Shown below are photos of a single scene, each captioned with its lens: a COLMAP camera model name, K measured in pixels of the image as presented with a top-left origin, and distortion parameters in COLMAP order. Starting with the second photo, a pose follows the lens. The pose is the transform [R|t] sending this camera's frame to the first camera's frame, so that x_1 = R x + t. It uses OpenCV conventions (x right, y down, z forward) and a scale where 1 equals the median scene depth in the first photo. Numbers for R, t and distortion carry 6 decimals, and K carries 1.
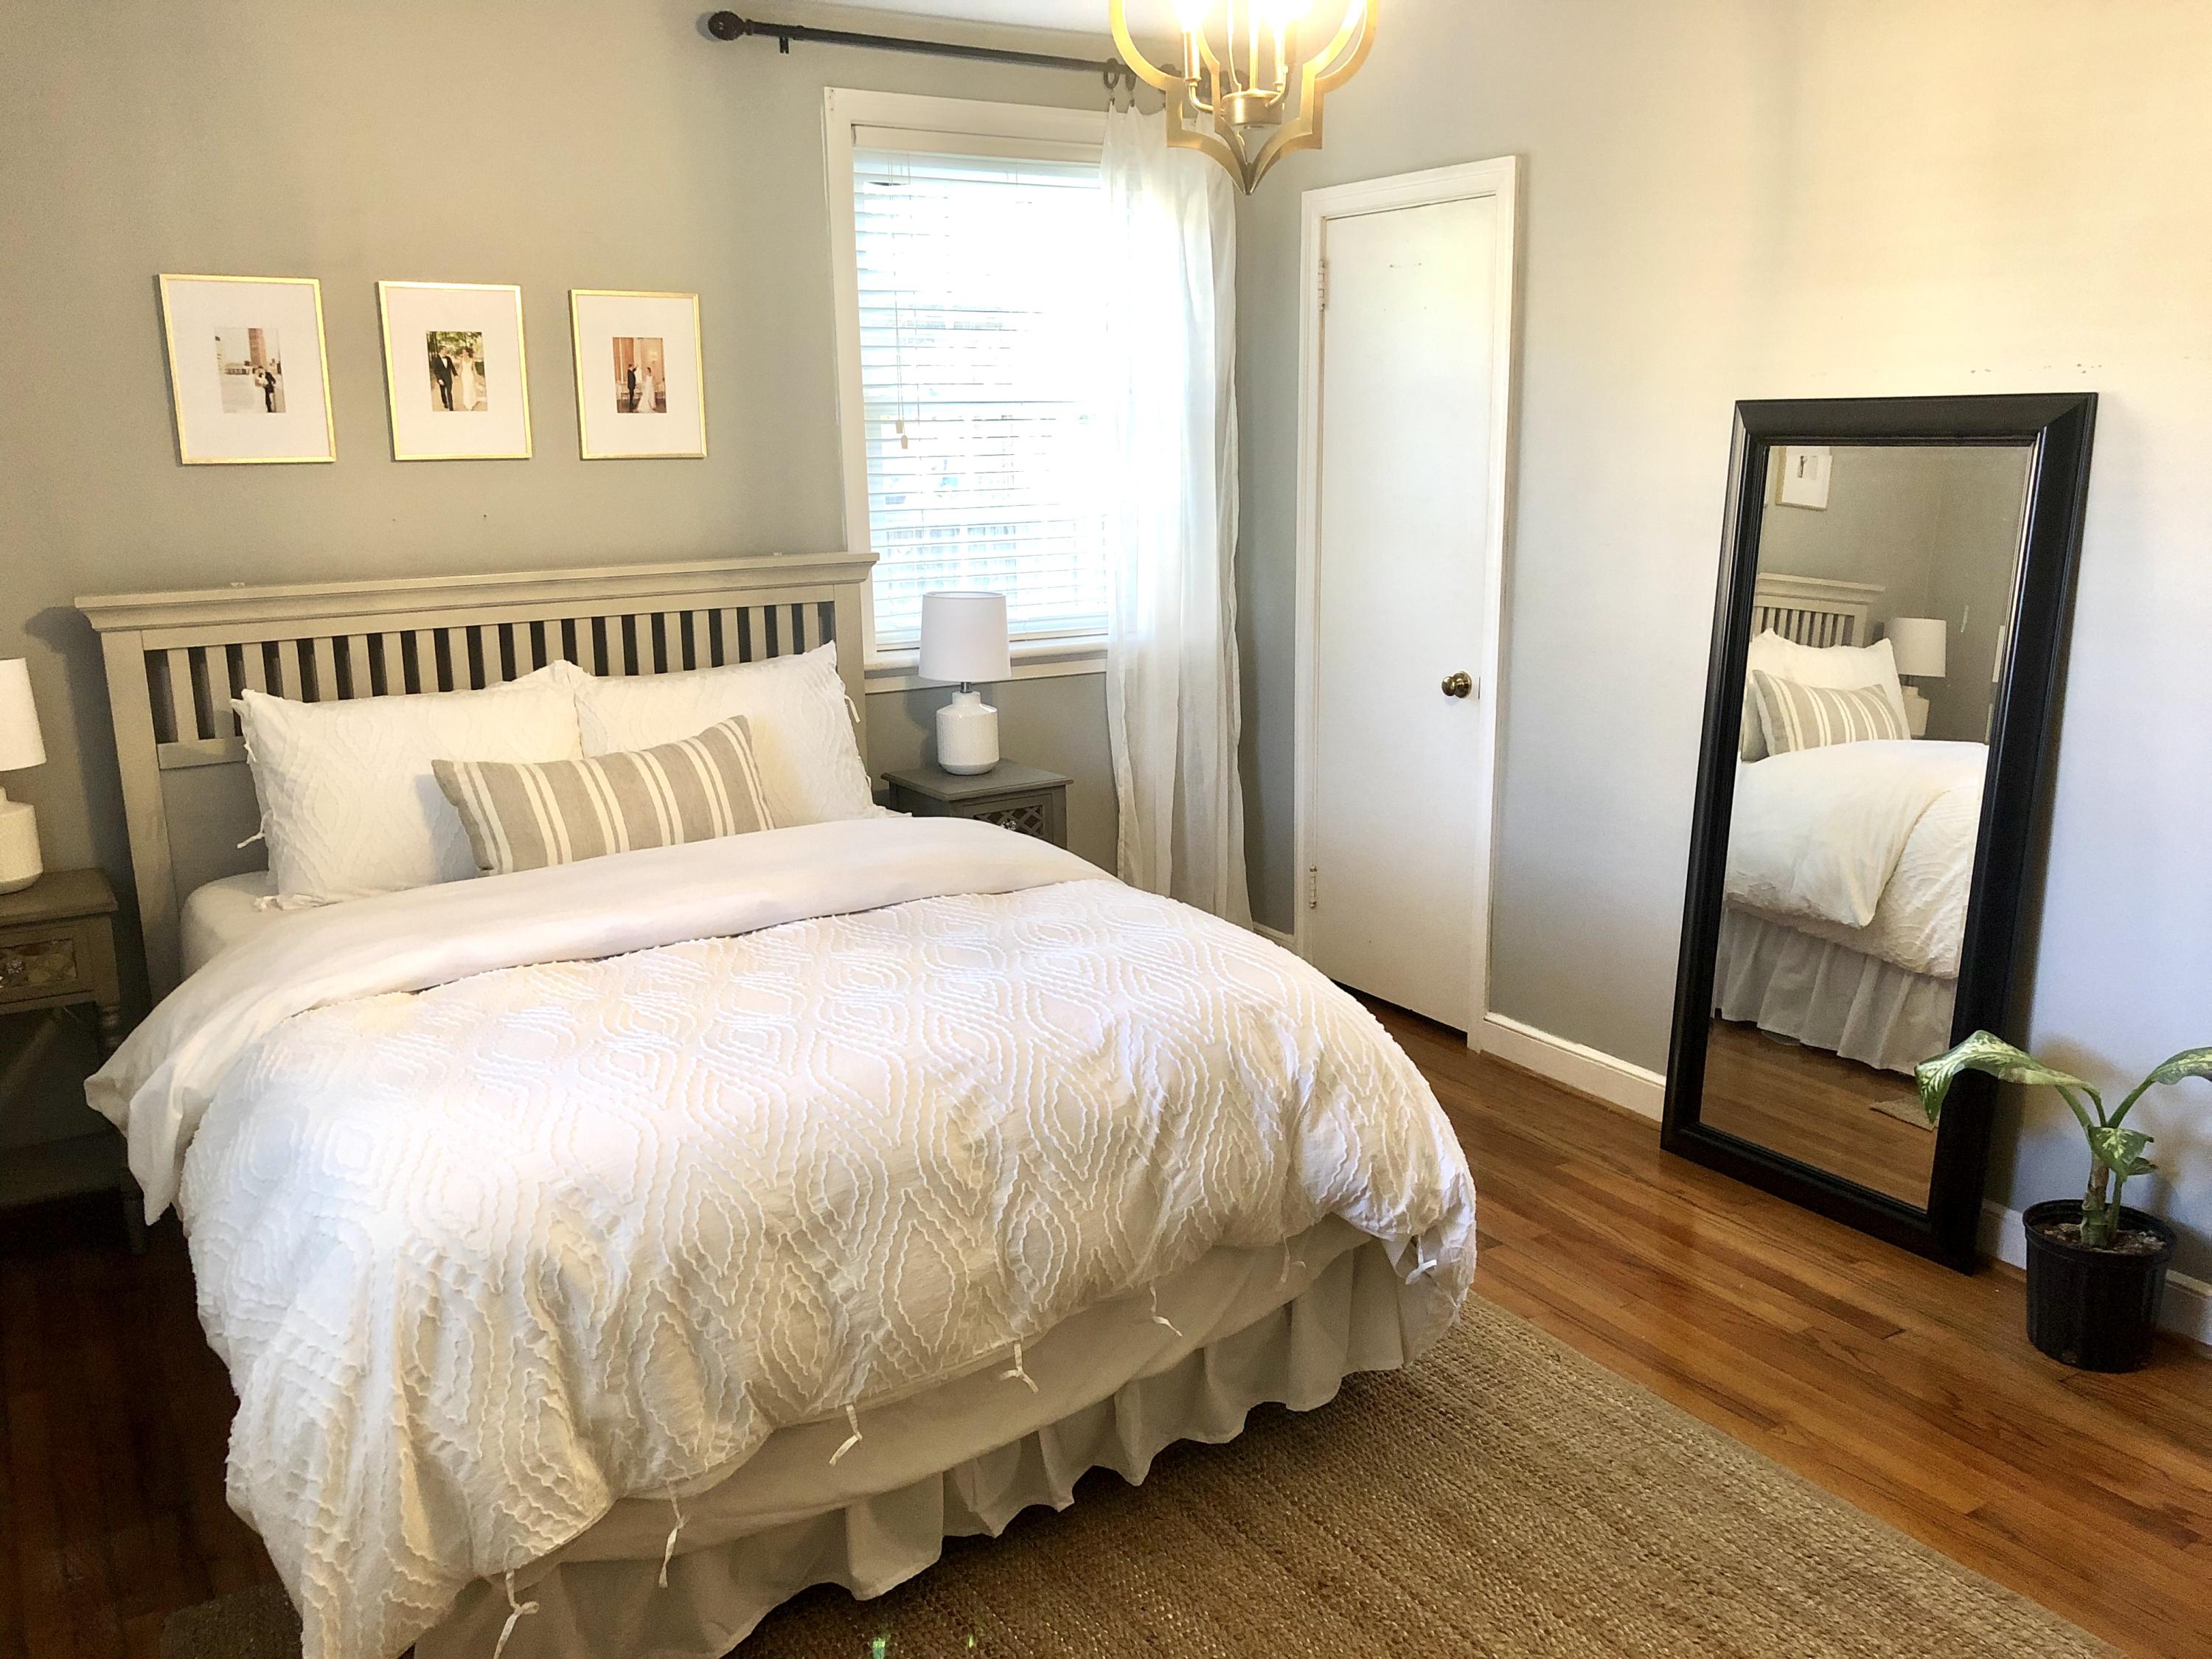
lens RADIAL K [[1791.0, 0, 1110.1], [0, 1791.0, 813.2], [0, 0, 1]] dist [0.043675, -0.054106]
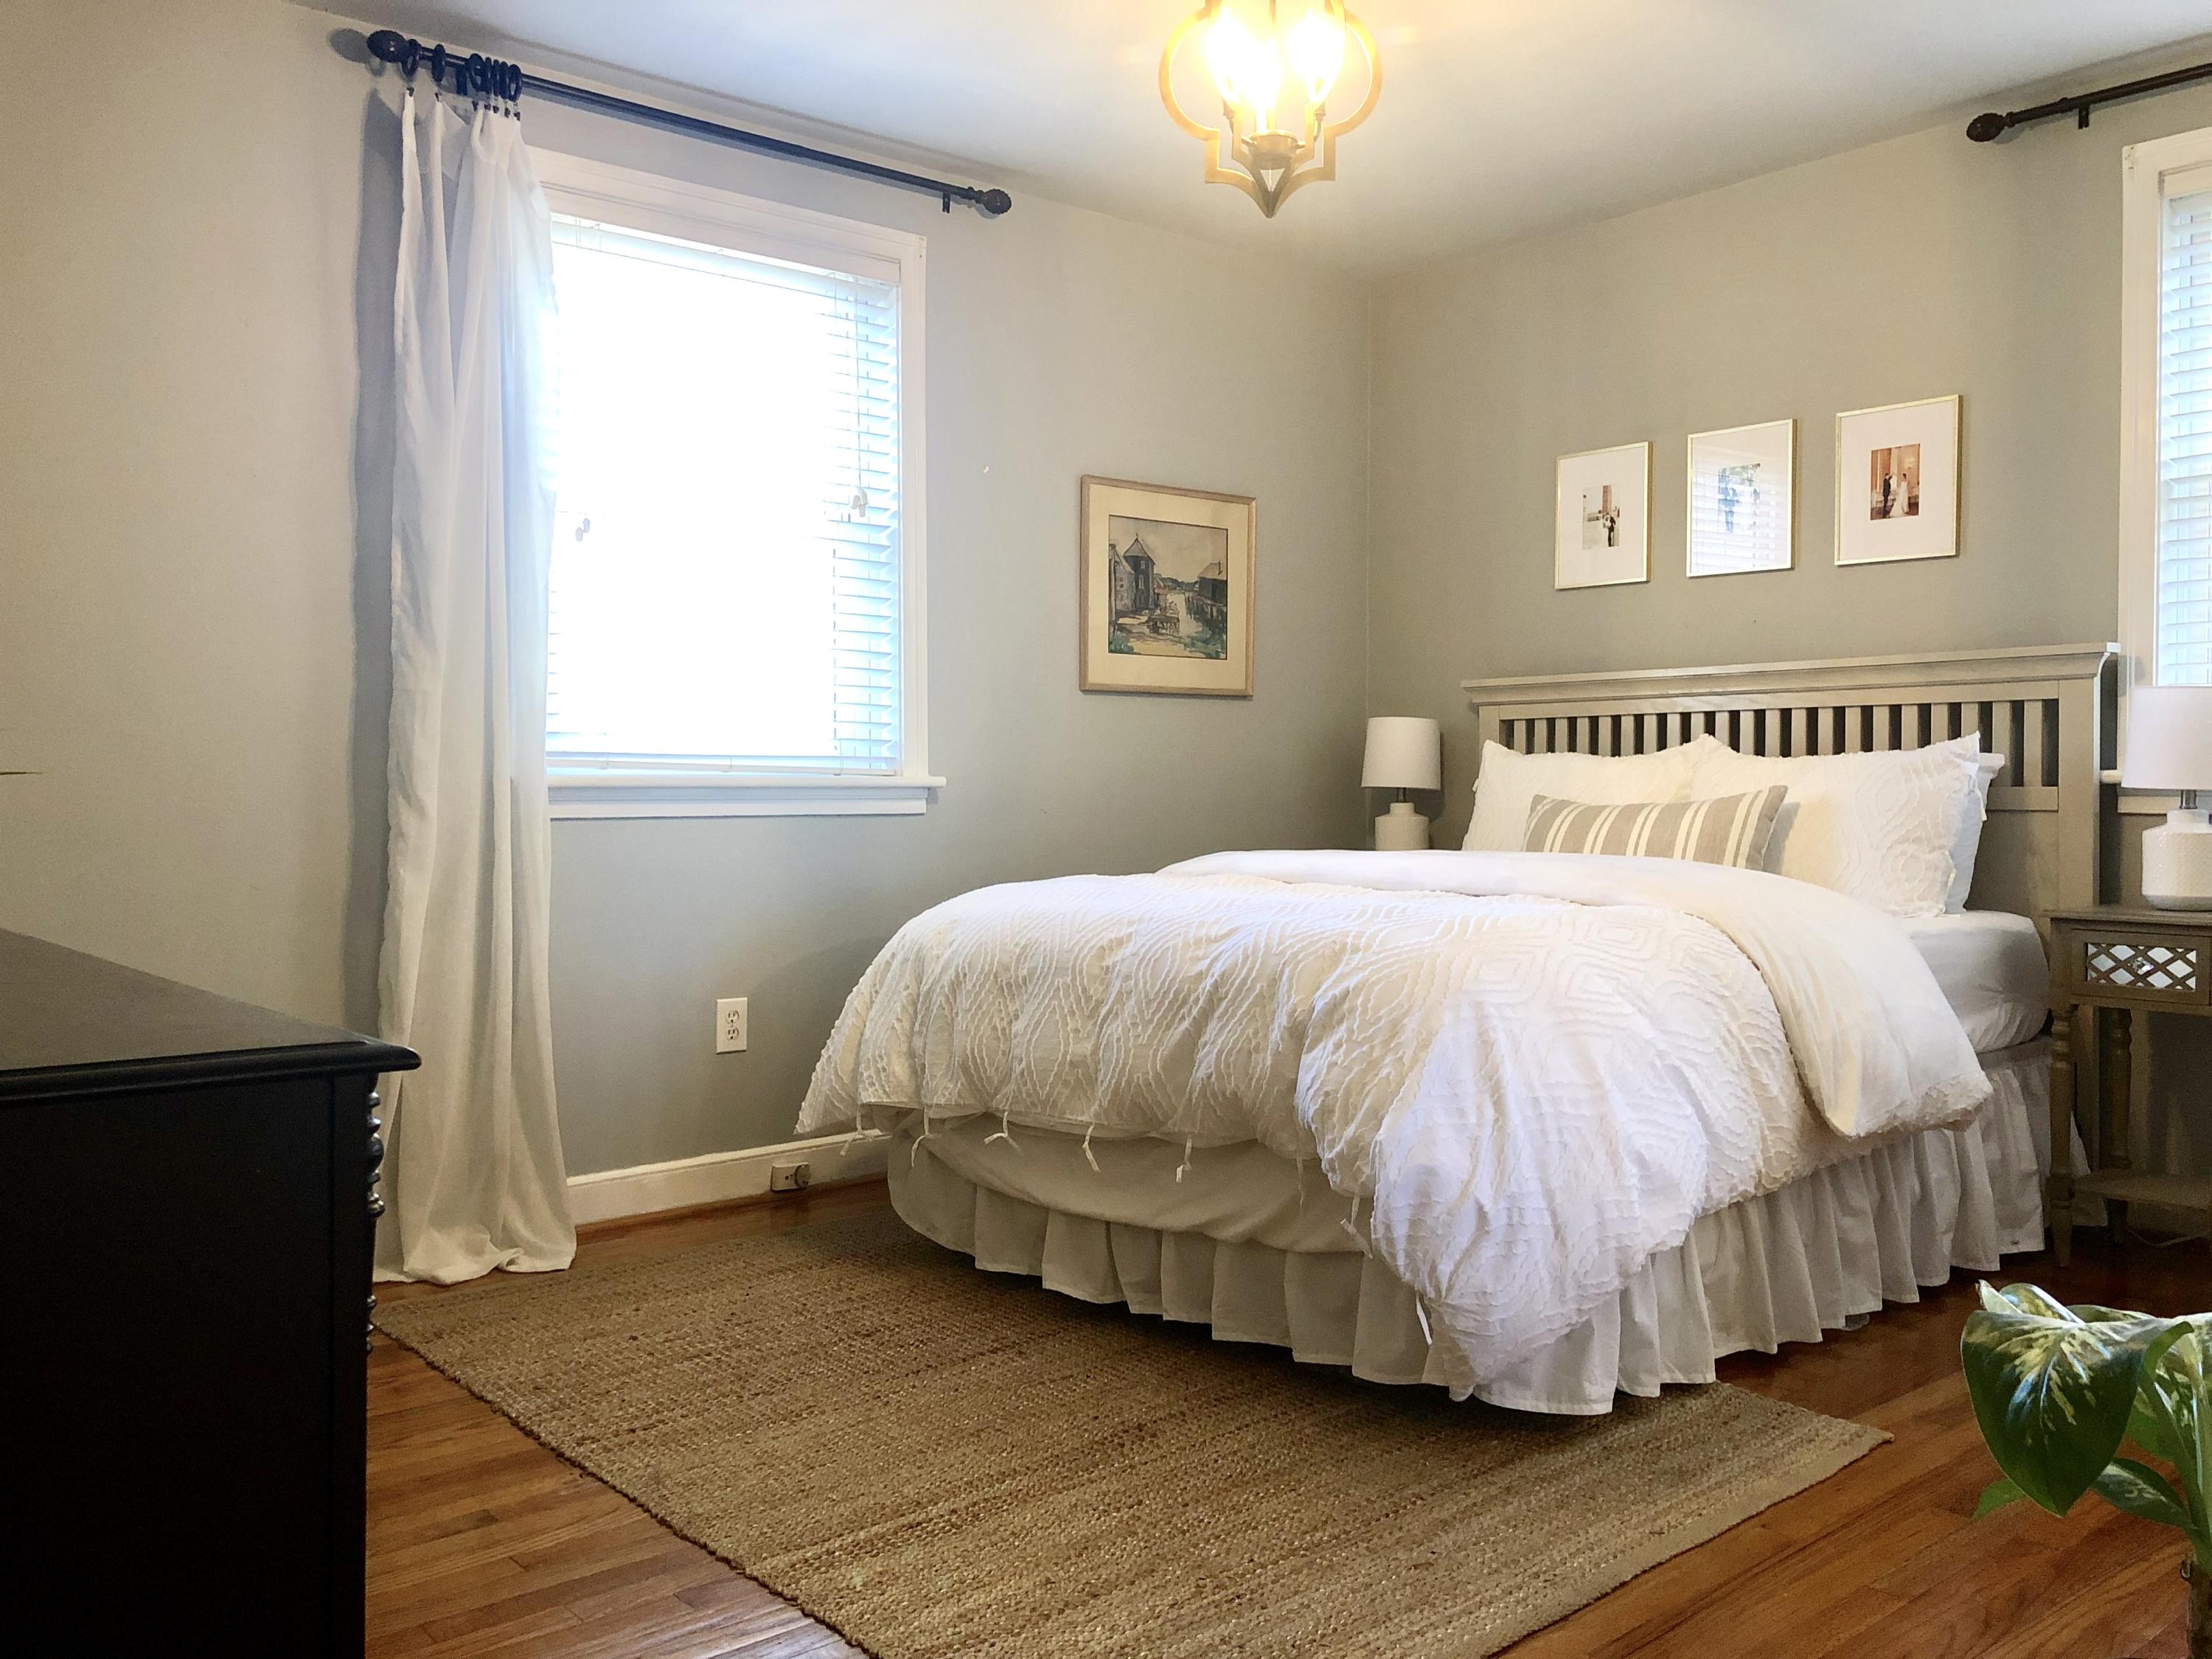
lens RADIAL K [[1791.0, 0, 1111.3], [0, 1791.0, 833.1], [0, 0, 1]] dist [0.043675, -0.054106]
pose [[0.150198, 0.045764, -0.987596, 0.790235], [-0.215536, 0.976416, 0.012466, 0.043876], [0.964876, 0.210990, 0.156519, 0.492438]]
